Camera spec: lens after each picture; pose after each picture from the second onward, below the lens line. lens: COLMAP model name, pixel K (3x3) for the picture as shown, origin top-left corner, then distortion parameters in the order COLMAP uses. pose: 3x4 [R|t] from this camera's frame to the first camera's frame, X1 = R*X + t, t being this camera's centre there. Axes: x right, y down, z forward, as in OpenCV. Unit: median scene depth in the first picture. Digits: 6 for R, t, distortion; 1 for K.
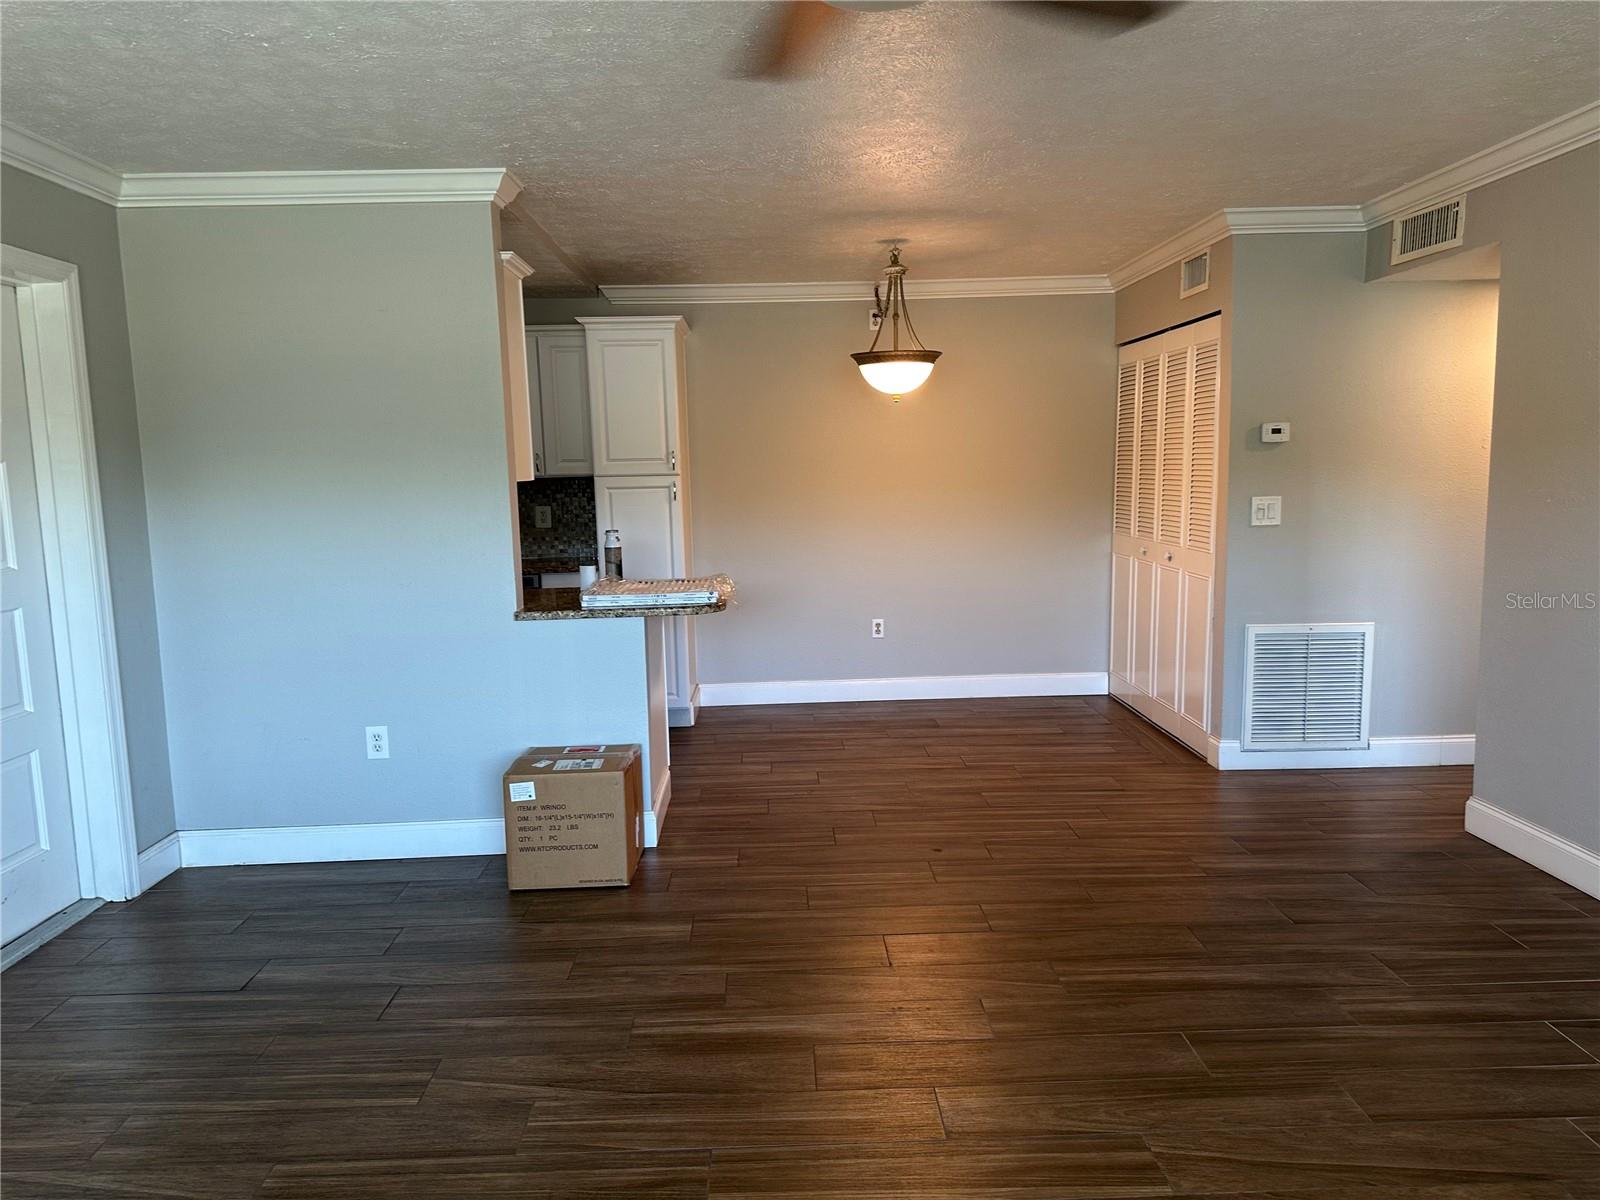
lens RADIAL K [[1130.3, 0, 785.6], [0, 1130.3, 609.2], [0, 0, 1]] dist [0.092896, -0.136640]
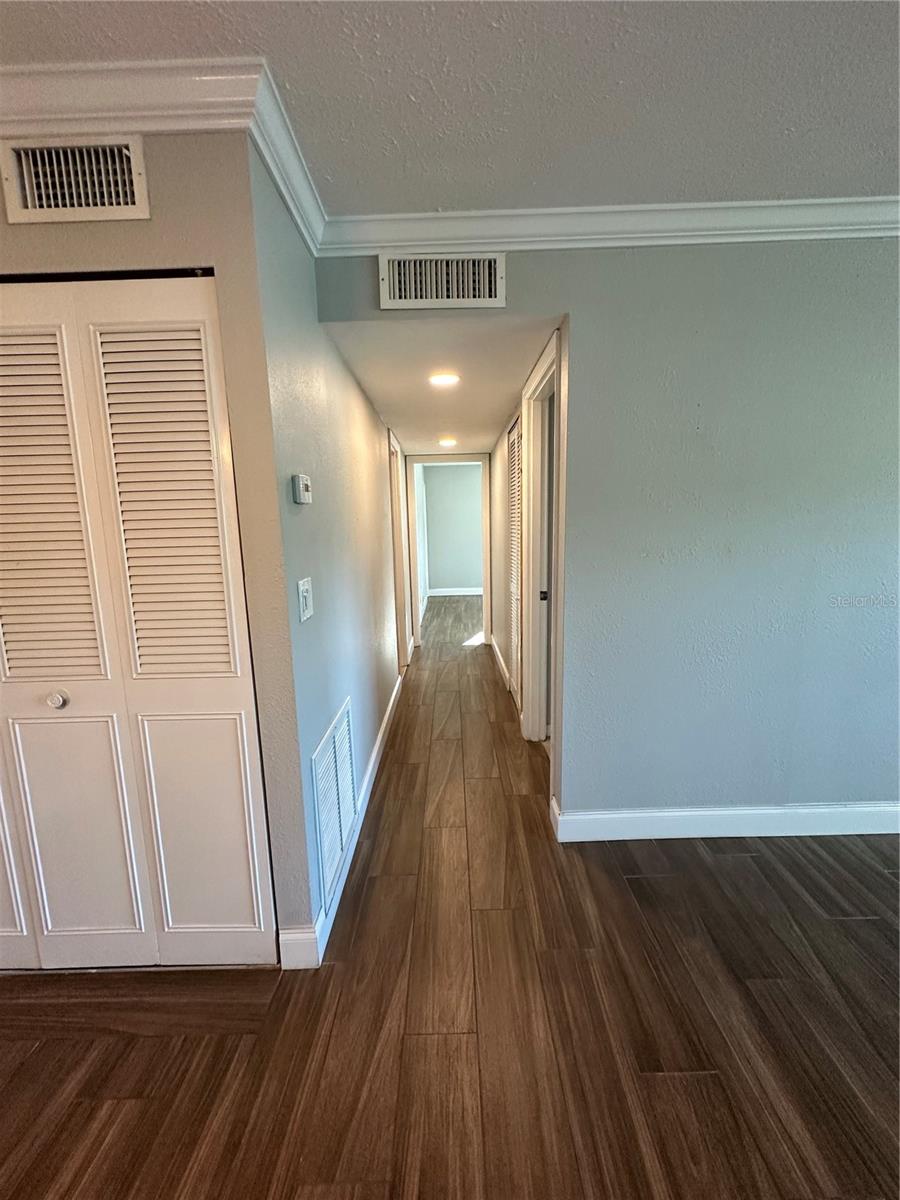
lens RADIAL K [[479.4, 0, 450.0], [0, 479.4, 600.0], [0, 0, 1]] dist [-0.014518, 0.005225]
pose [[0.024814, -0.140263, 0.989803, 0.142823], [0.155366, 0.978619, 0.134783, -0.129743], [-0.987545, 0.150438, 0.046076, 1.034405]]
